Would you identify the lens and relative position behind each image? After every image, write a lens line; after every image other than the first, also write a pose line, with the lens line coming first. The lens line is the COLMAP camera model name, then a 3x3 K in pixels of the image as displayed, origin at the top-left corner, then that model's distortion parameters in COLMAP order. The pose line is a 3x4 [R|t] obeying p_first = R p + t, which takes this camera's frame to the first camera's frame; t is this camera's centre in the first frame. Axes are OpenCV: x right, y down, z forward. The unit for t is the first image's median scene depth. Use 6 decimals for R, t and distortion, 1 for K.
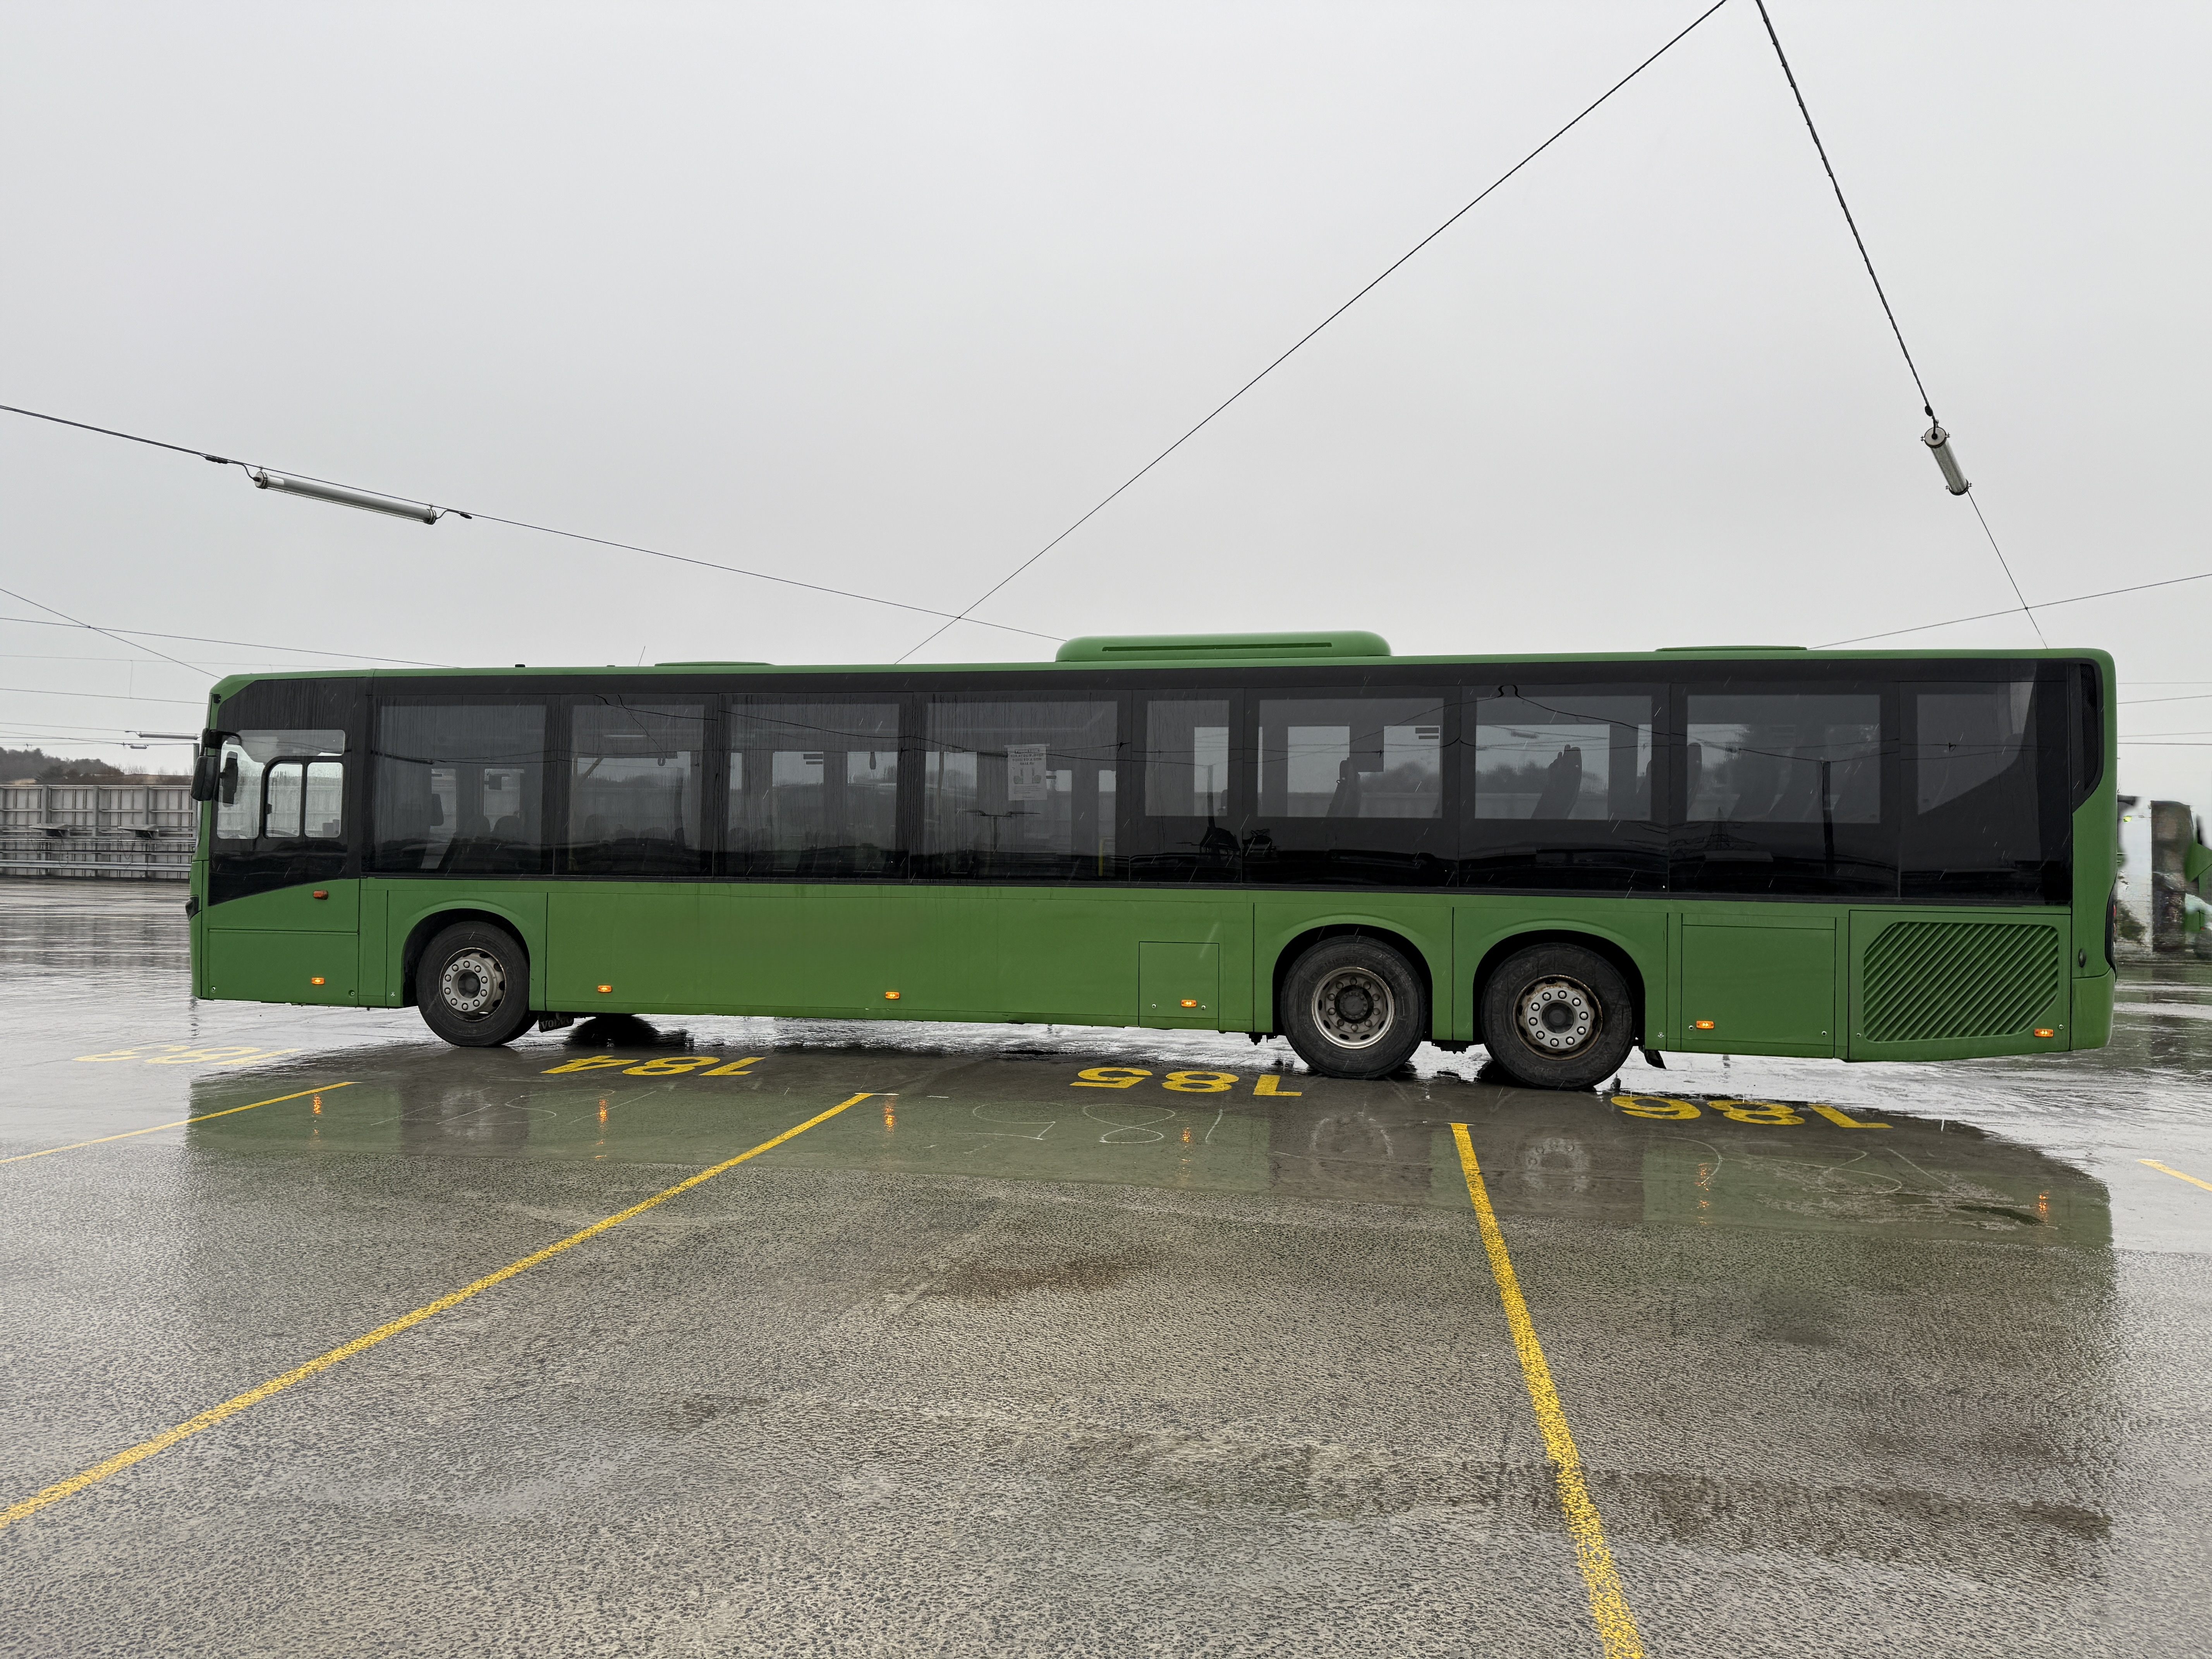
lens RADIAL K [[1520.2, 0, 1094.0], [0, 1520.2, 821.0], [0, 0, 1]] dist [0.126486, -0.200908]
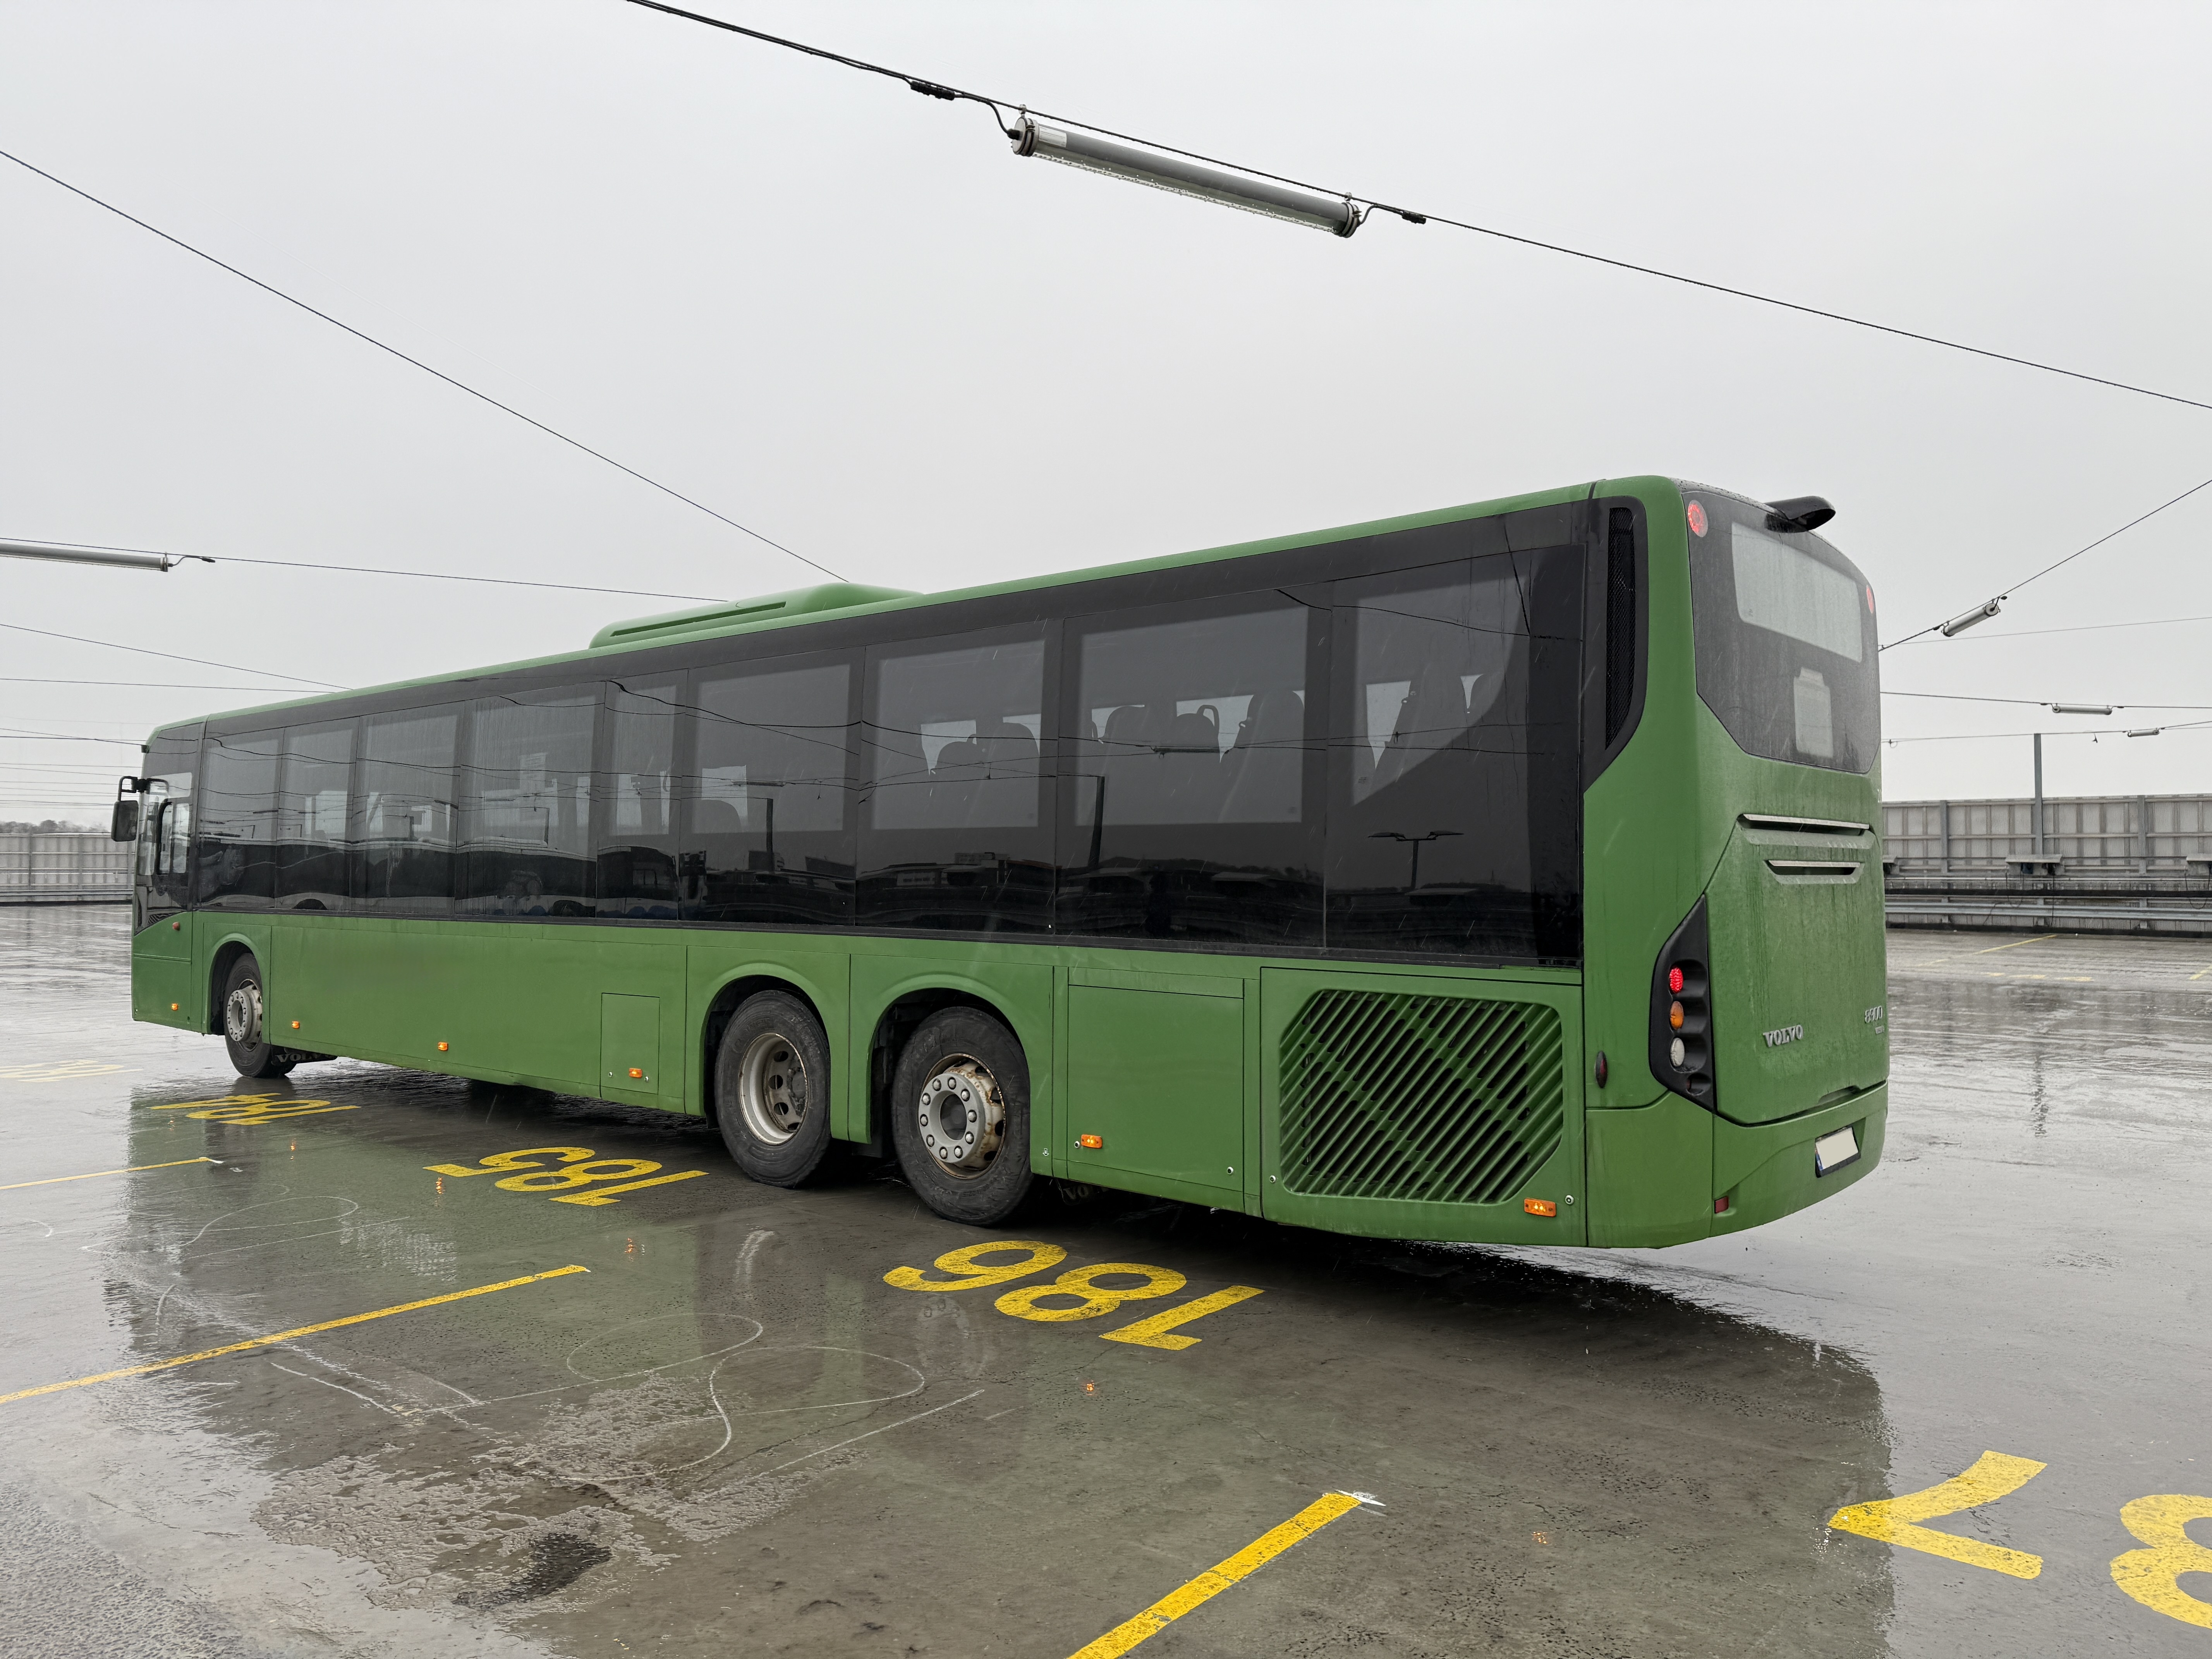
lens RADIAL K [[1520.2, 0, 1094.0], [0, 1520.2, 821.0], [0, 0, 1]] dist [0.126486, -0.200908]
pose [[0.877258, -0.023229, -0.479457, 0.685132], [0.007624, 0.999377, -0.034467, 0.019768], [0.479959, 0.026581, 0.876888, 0.427348]]
